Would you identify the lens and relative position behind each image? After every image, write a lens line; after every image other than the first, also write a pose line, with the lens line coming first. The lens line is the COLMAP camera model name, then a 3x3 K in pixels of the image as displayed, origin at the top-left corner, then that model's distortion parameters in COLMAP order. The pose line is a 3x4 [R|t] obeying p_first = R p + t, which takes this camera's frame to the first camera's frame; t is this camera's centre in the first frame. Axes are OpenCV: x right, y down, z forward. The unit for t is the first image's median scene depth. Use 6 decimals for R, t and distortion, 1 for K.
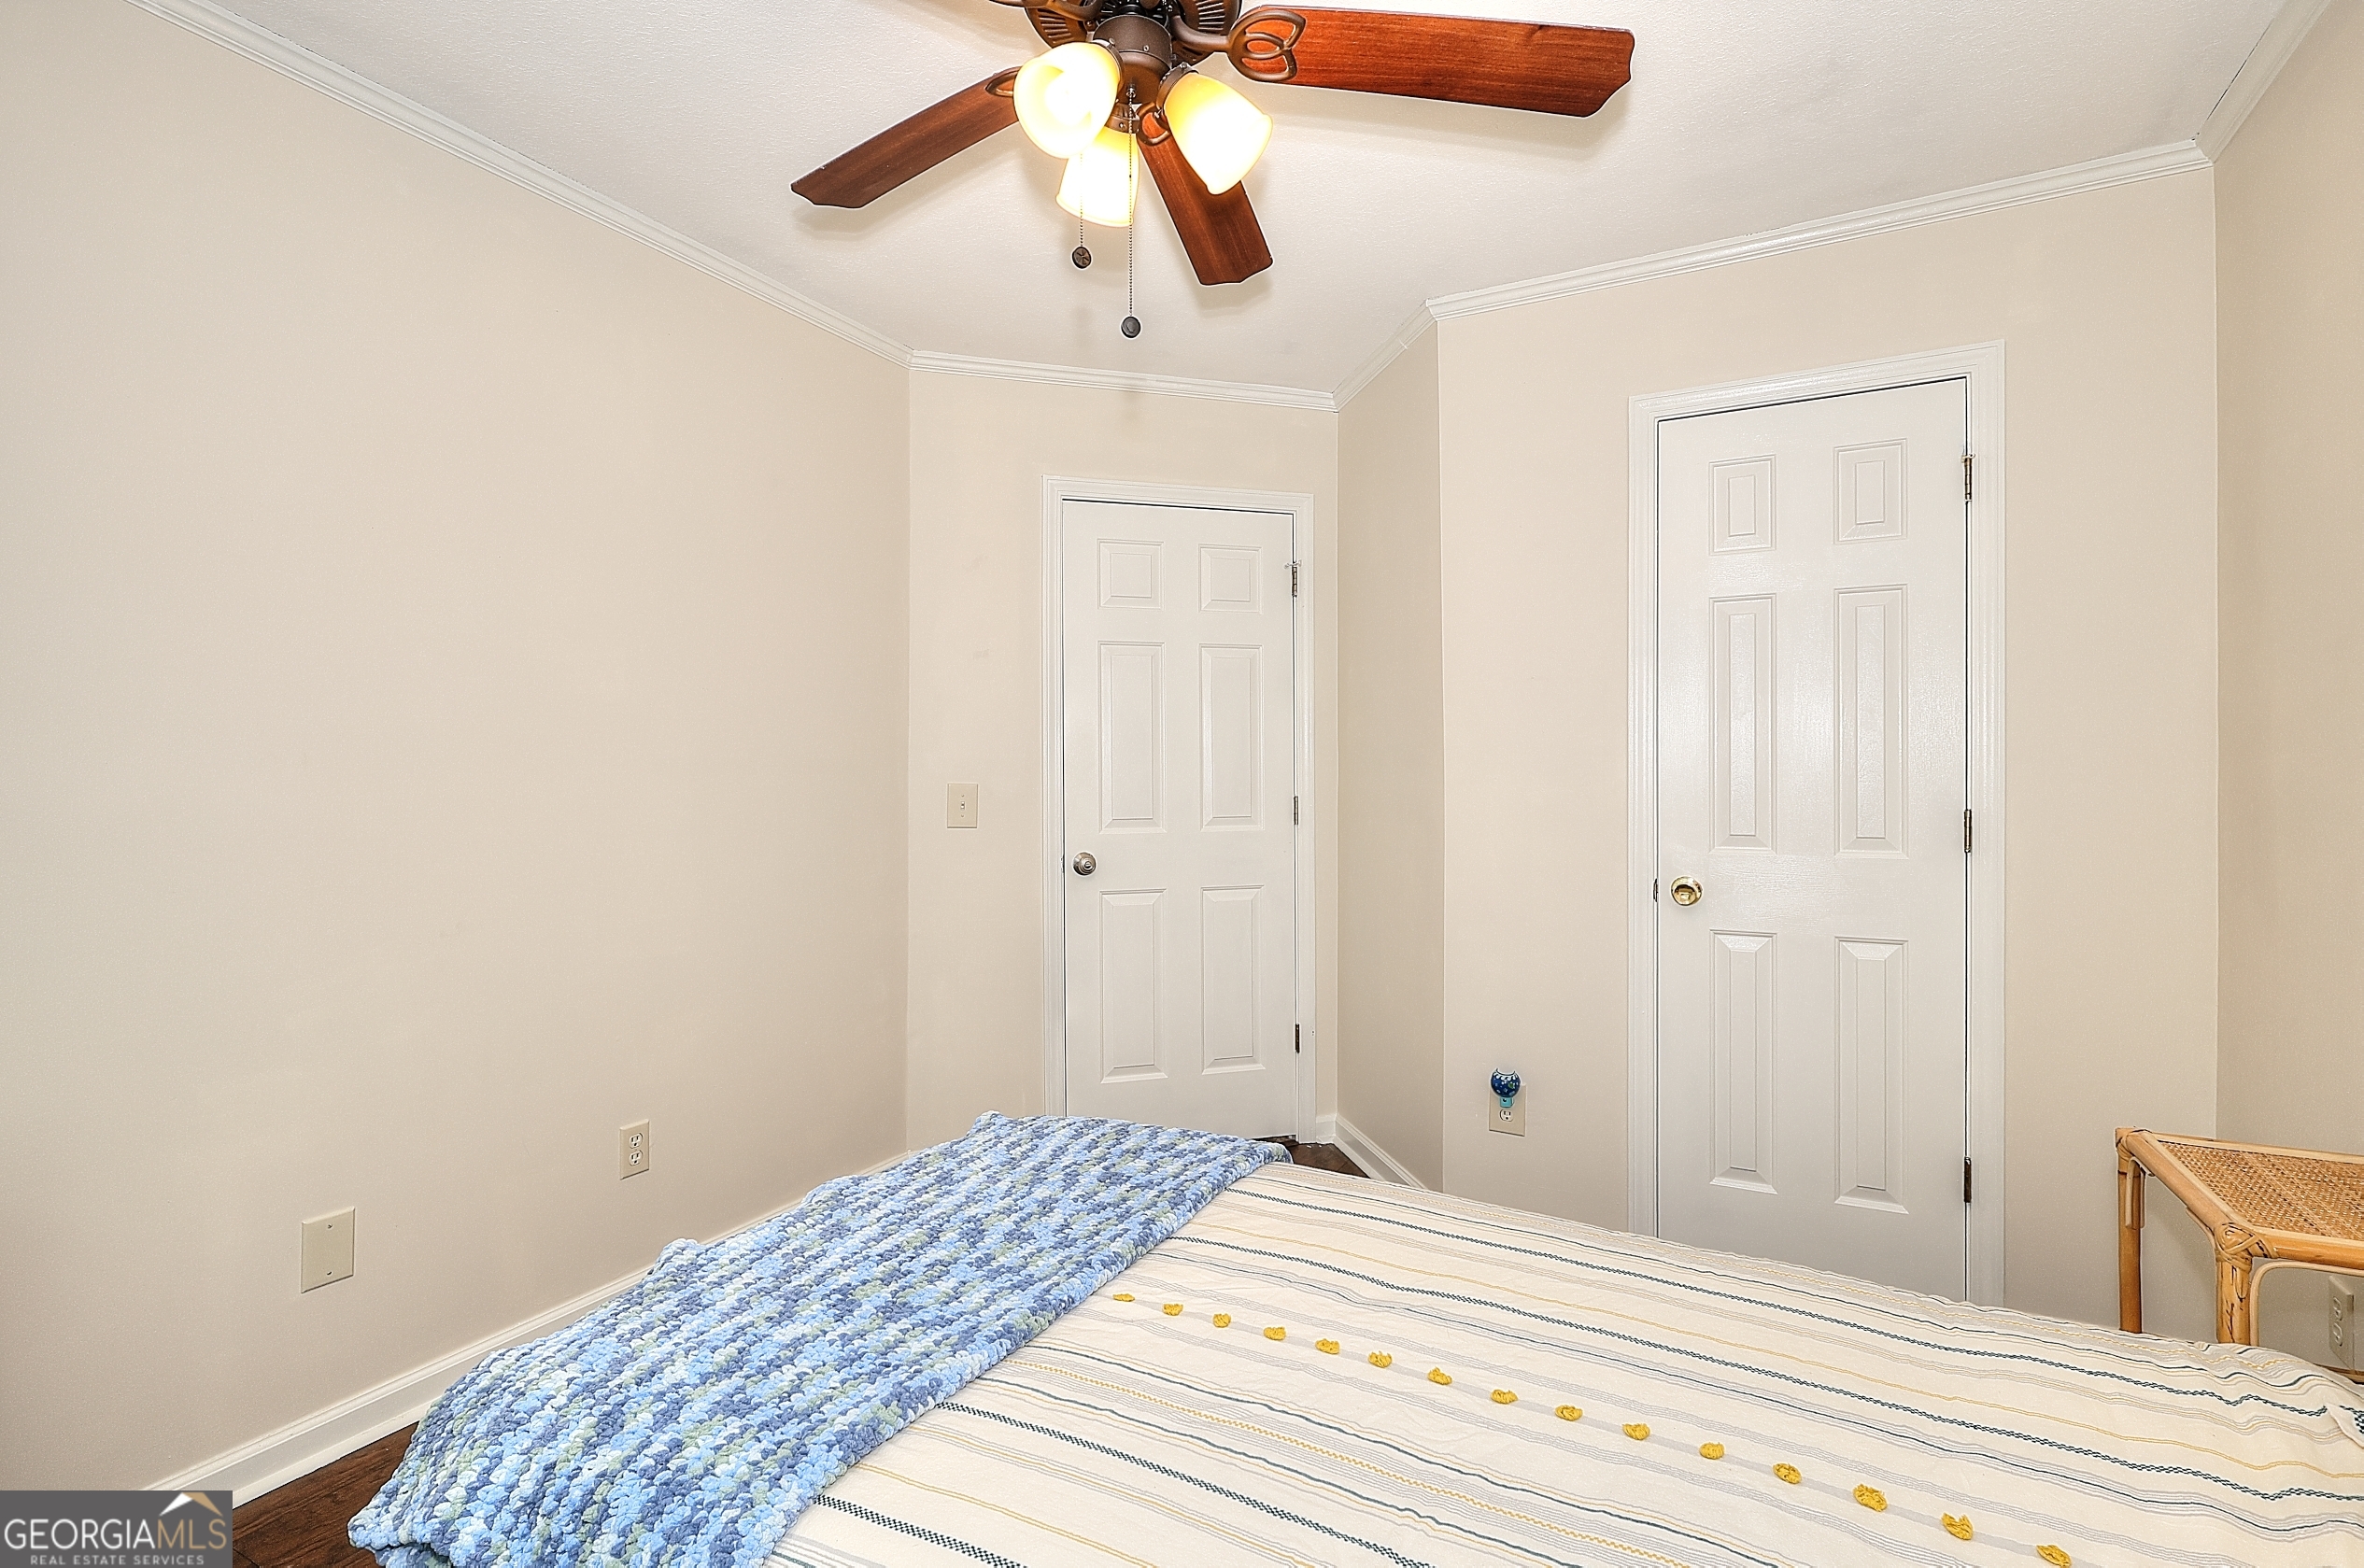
lens RADIAL K [[1083.2, 0, 1183.3], [0, 1083.2, 778.4], [0, 0, 1]] dist [-0.006663, 0.001788]
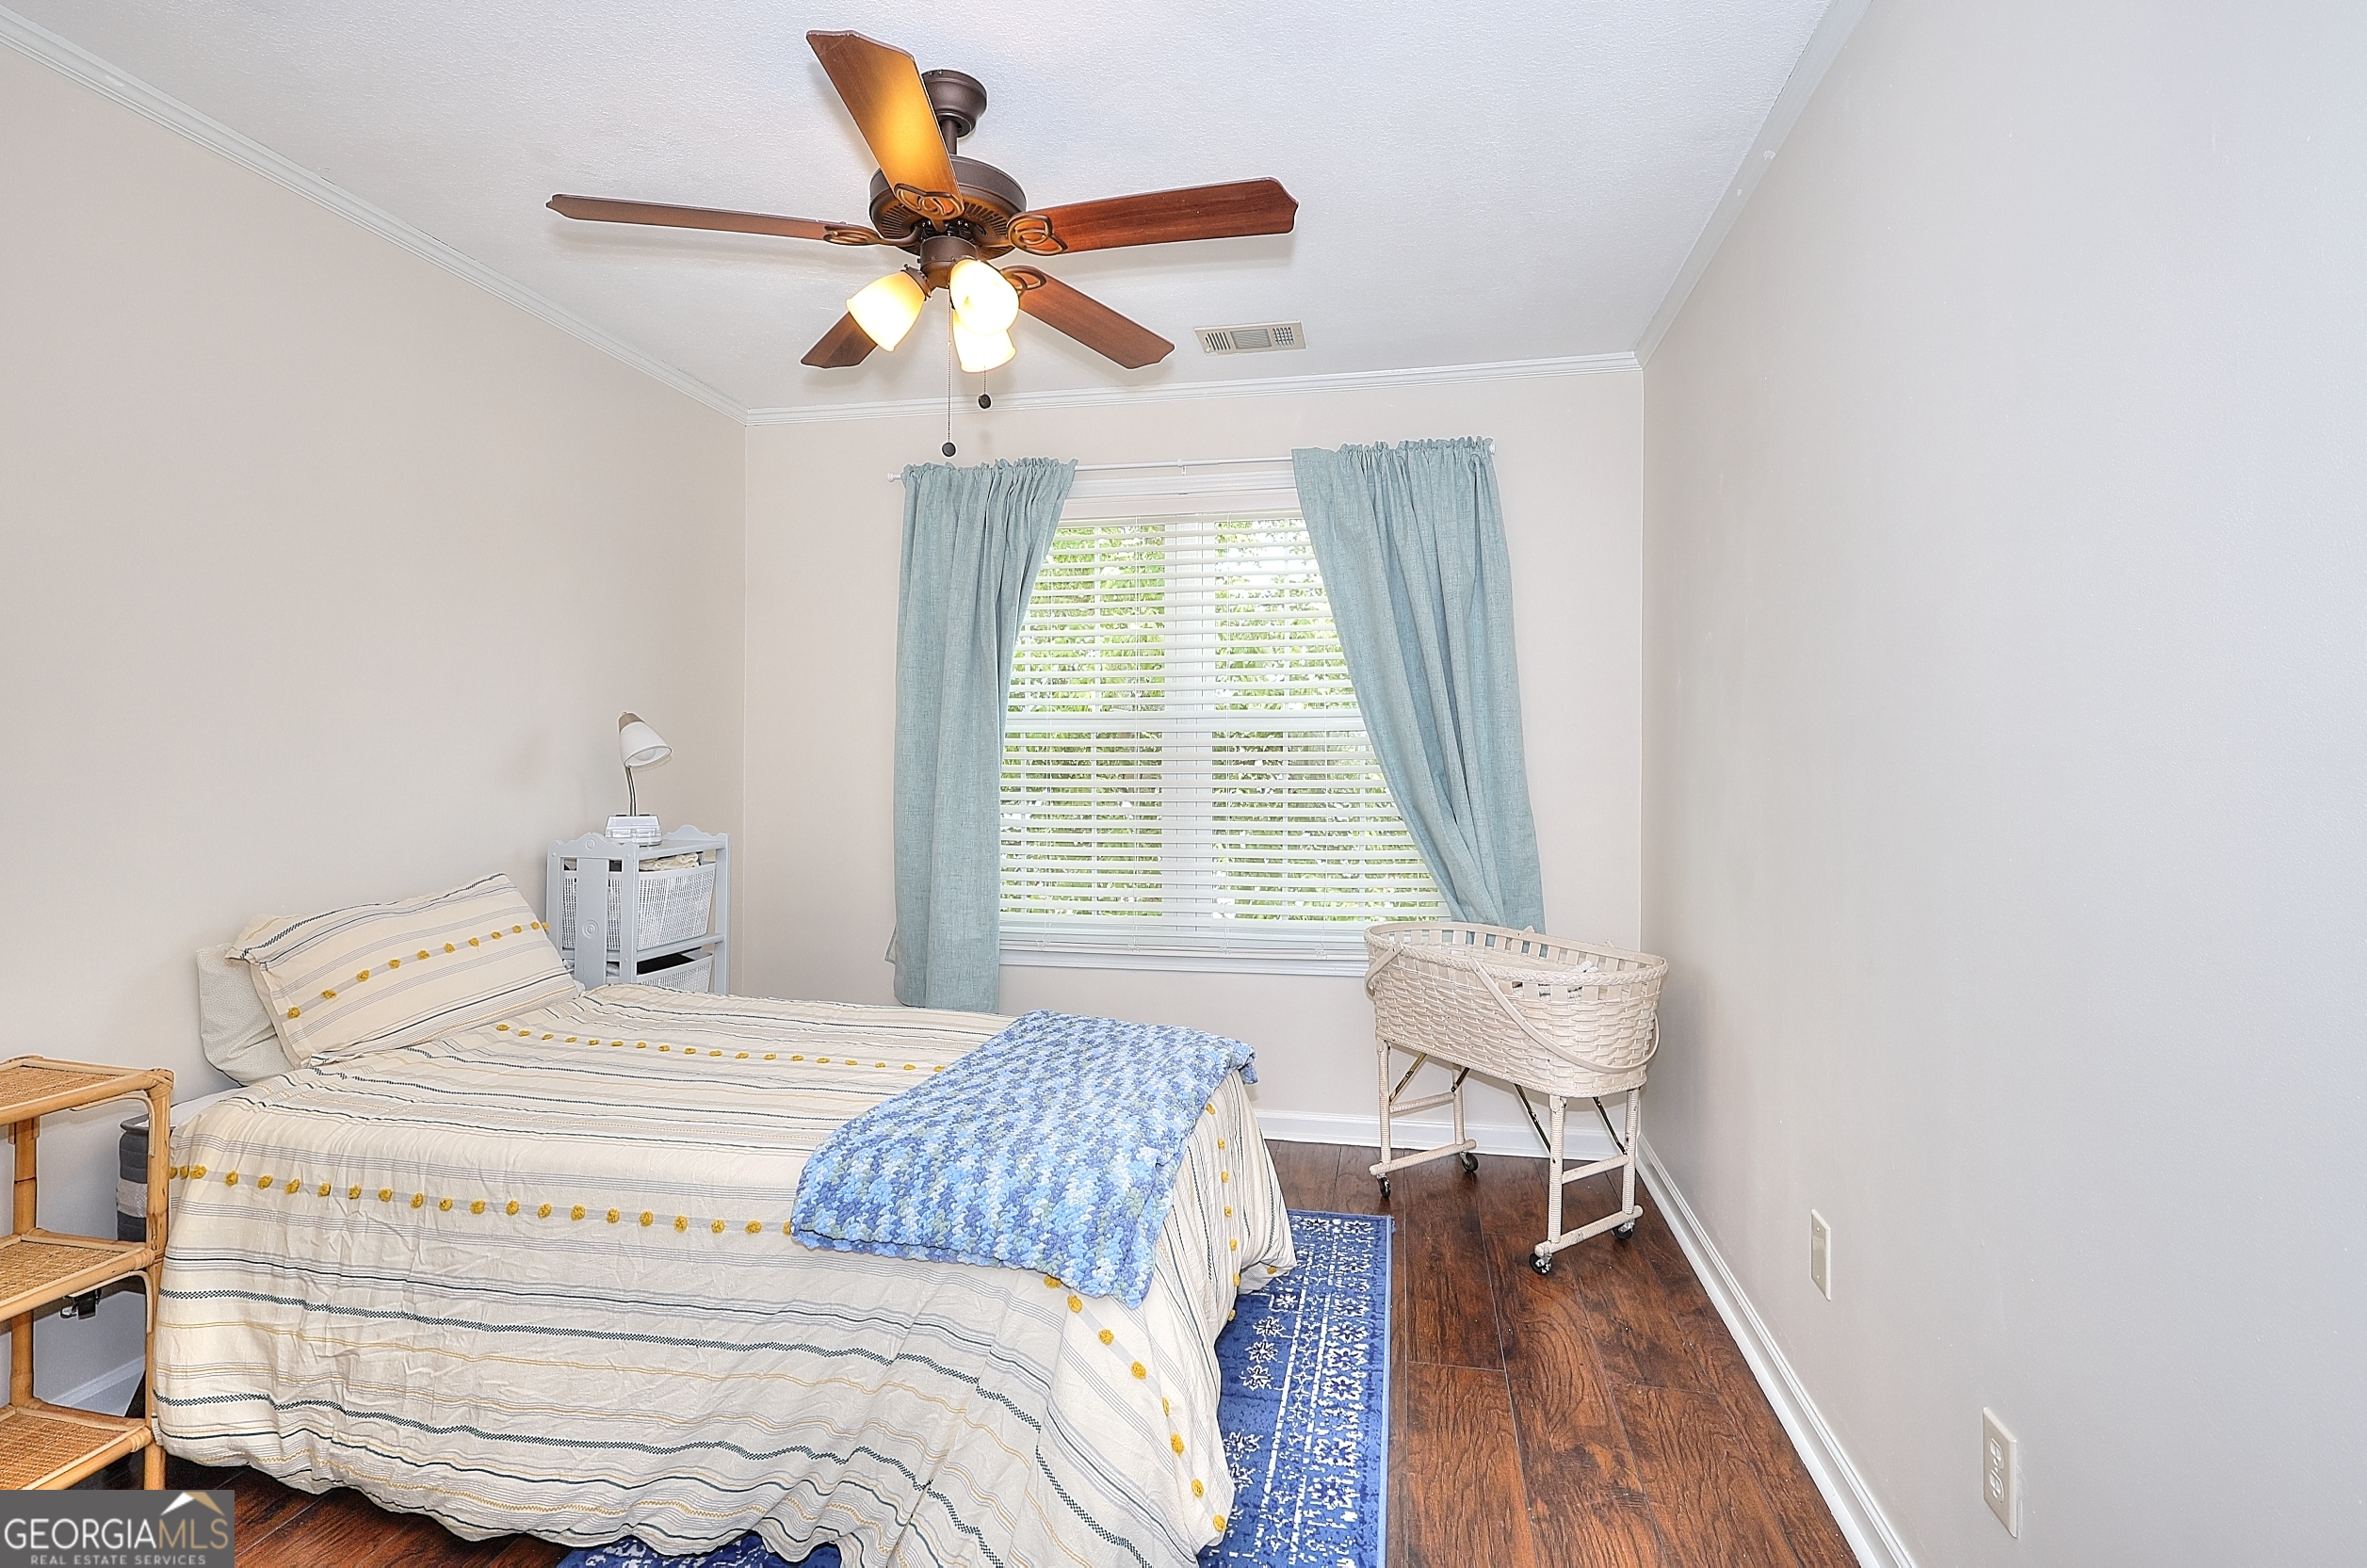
lens RADIAL K [[1084.5, 0, 1184.8], [0, 1084.5, 778.4], [0, 0, 1]] dist [-0.006663, 0.001788]
pose [[-0.957439, -0.004065, -0.288608, 0.059860], [-0.010465, 0.999732, 0.020637, -0.015413], [0.288447, 0.022779, -0.957225, 2.257963]]
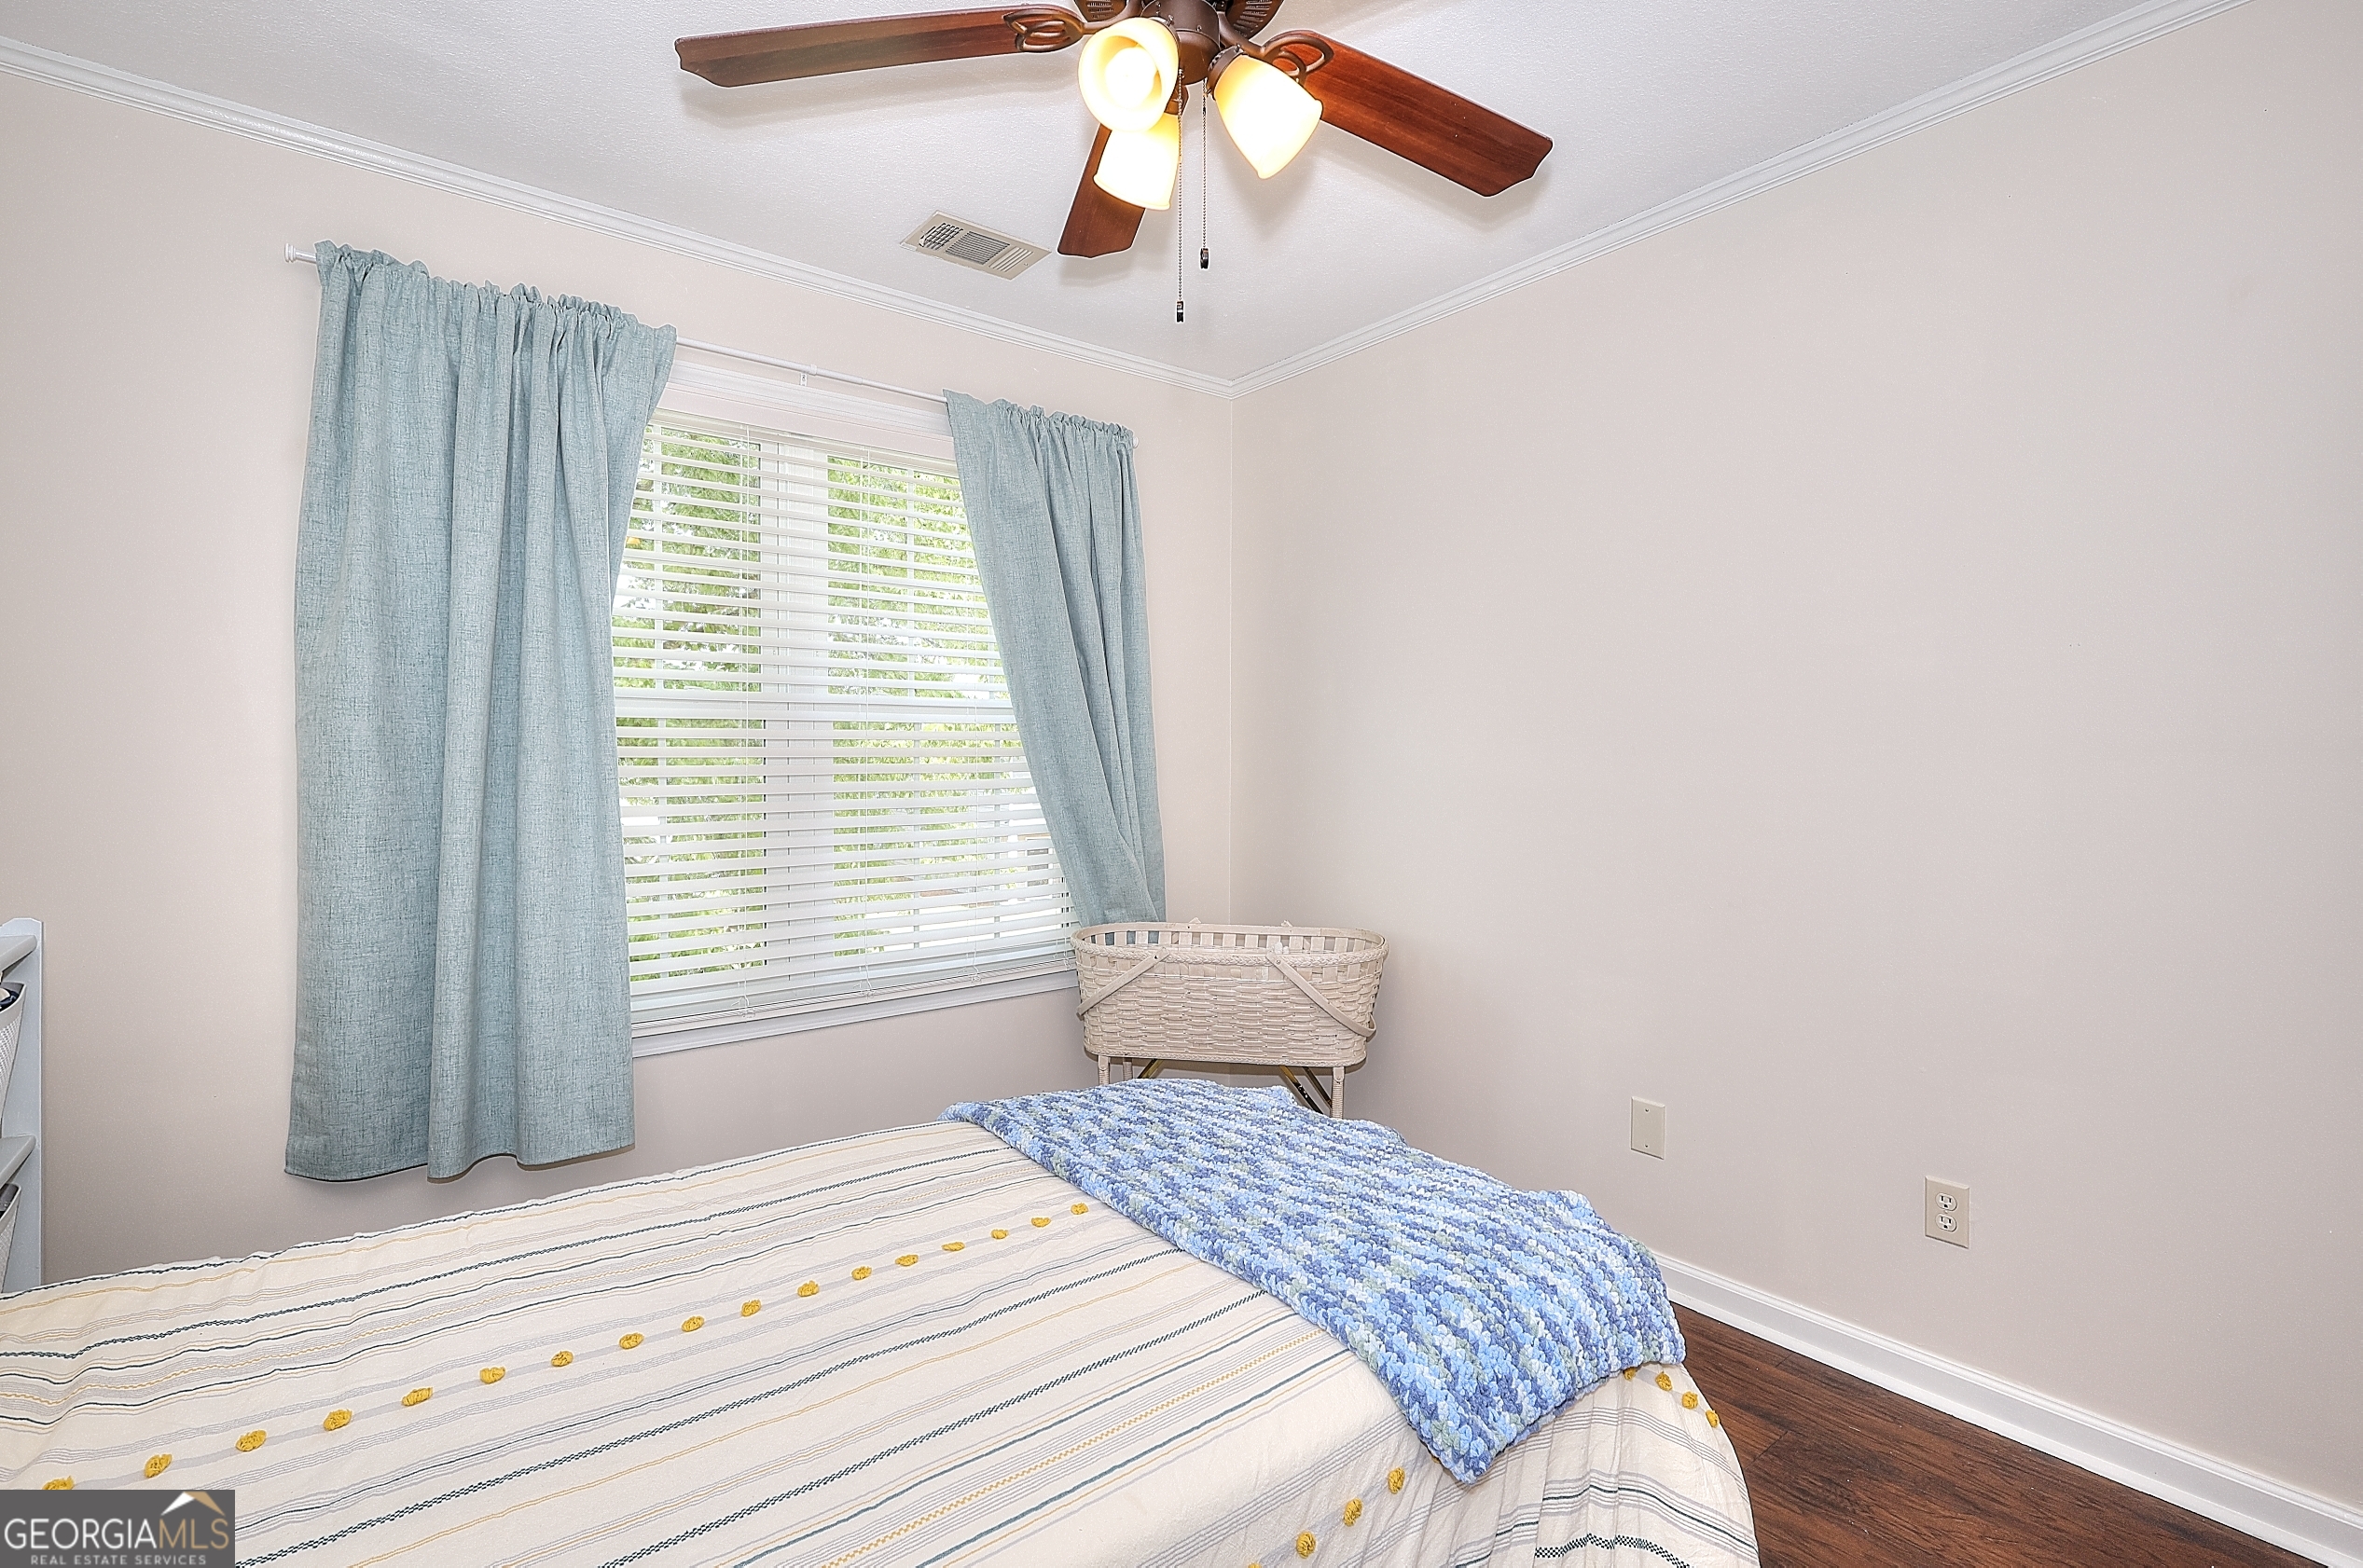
lens RADIAL K [[1082.6, 0, 1182.8], [0, 1082.6, 778.4], [0, 0, 1]] dist [-0.006663, 0.001788]
pose [[-0.407010, 0.010620, -0.913362, 0.789014], [-0.005506, 0.999886, 0.014079, -0.000109], [0.913407, 0.010760, -0.406905, 1.293460]]
